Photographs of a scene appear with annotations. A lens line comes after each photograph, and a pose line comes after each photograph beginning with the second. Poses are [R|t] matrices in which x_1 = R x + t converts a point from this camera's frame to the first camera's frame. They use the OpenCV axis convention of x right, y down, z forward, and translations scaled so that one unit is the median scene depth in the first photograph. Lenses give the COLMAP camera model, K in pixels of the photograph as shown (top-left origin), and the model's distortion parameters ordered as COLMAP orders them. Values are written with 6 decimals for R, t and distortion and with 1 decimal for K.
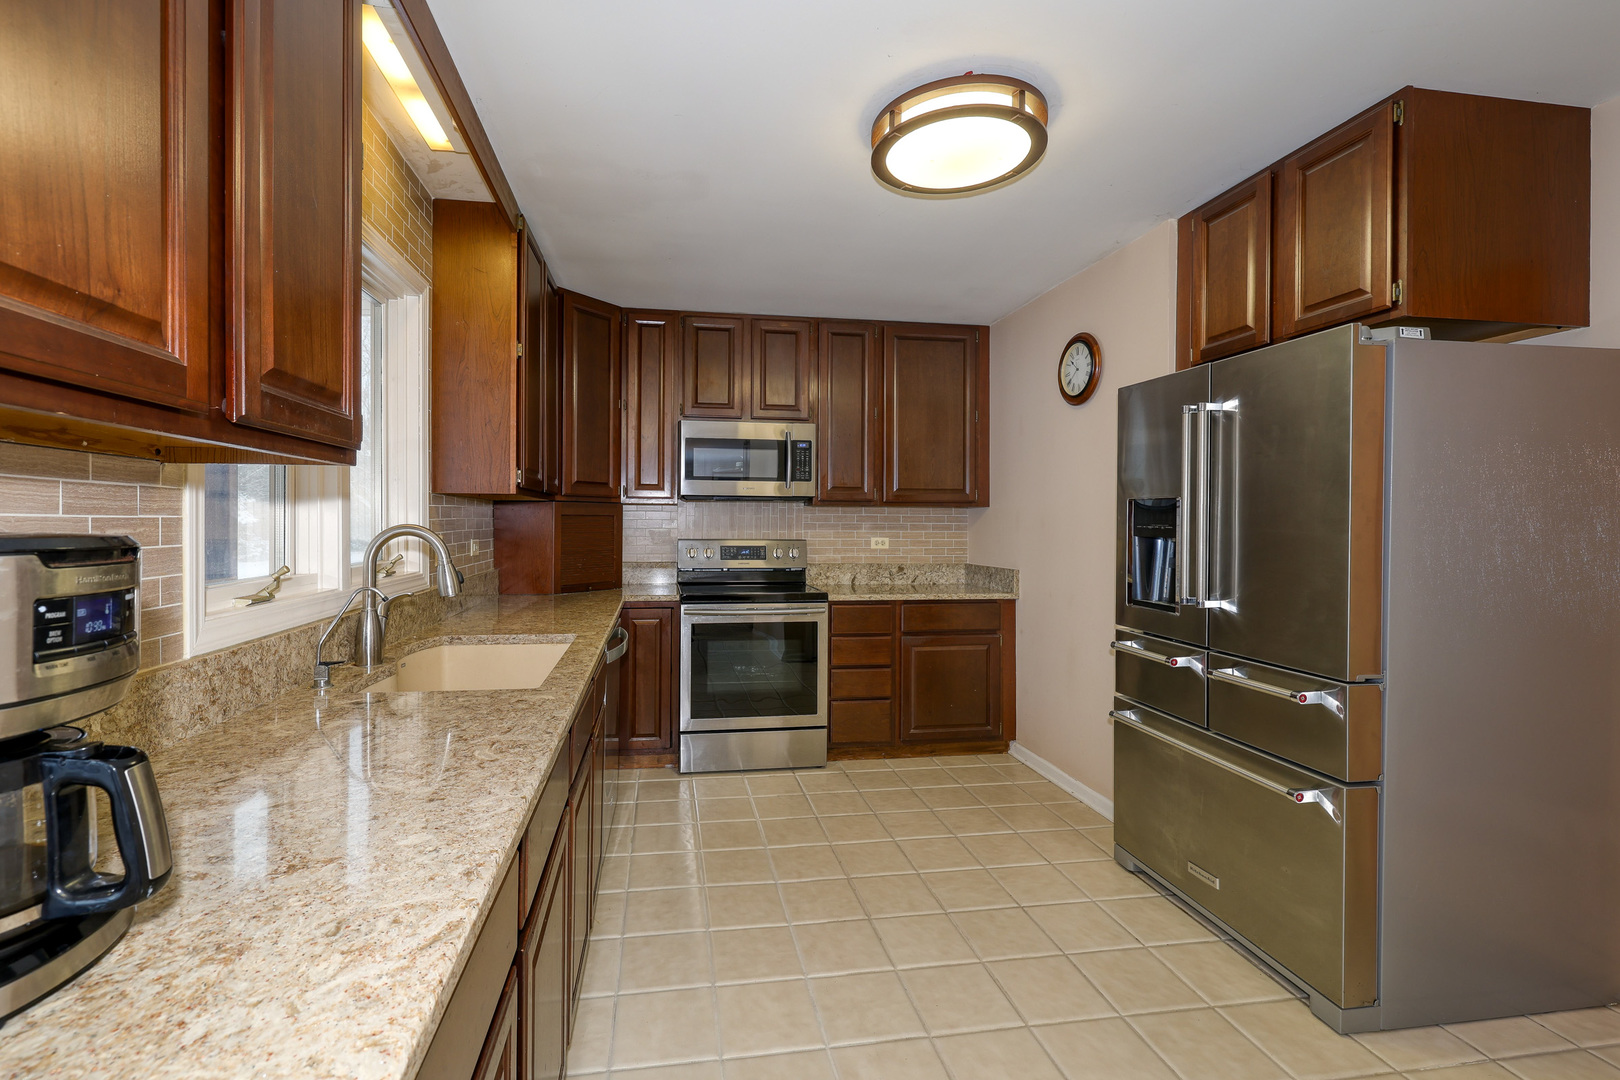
lens RADIAL K [[687.8, 0, 798.1], [0, 687.8, 528.8], [0, 0, 1]] dist [-0.002385, -0.000759]
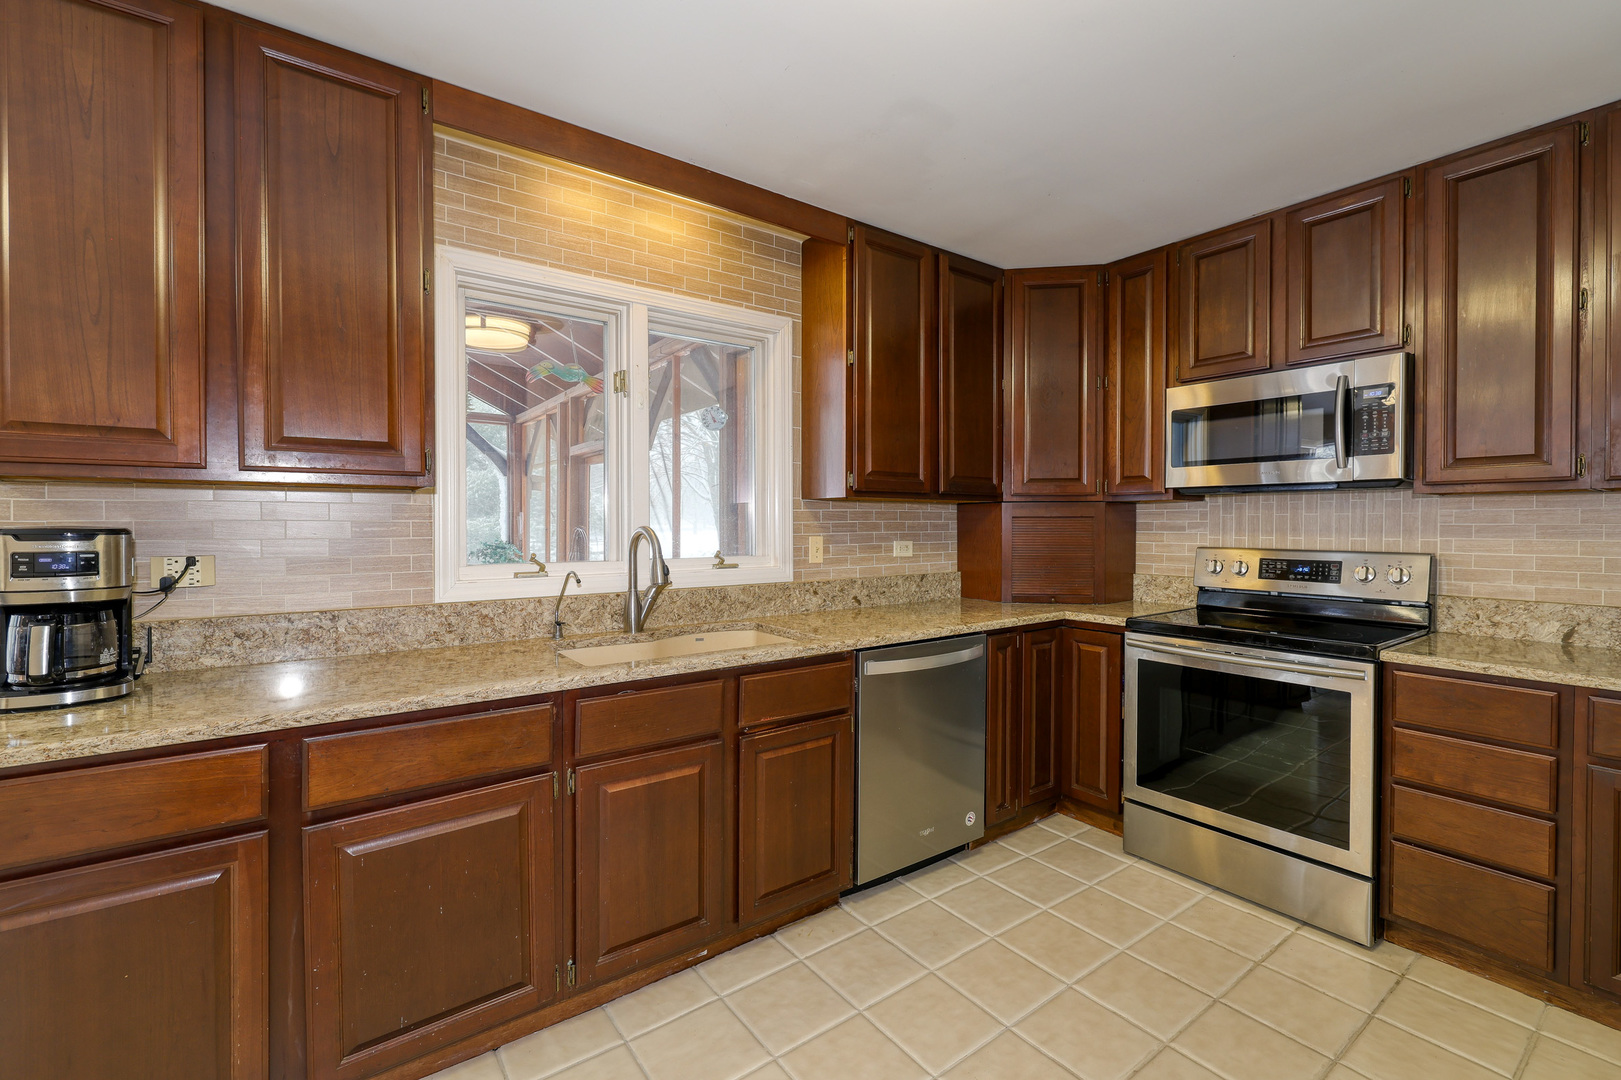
lens RADIAL K [[688.2, 0, 805.5], [0, 688.2, 531.7], [0, 0, 1]] dist [-0.002385, -0.000759]
pose [[0.465197, 0.006116, -0.885186, 0.326922], [-0.007330, 0.999968, 0.003057, -0.000819], [0.885177, 0.005066, 0.465227, 0.312648]]
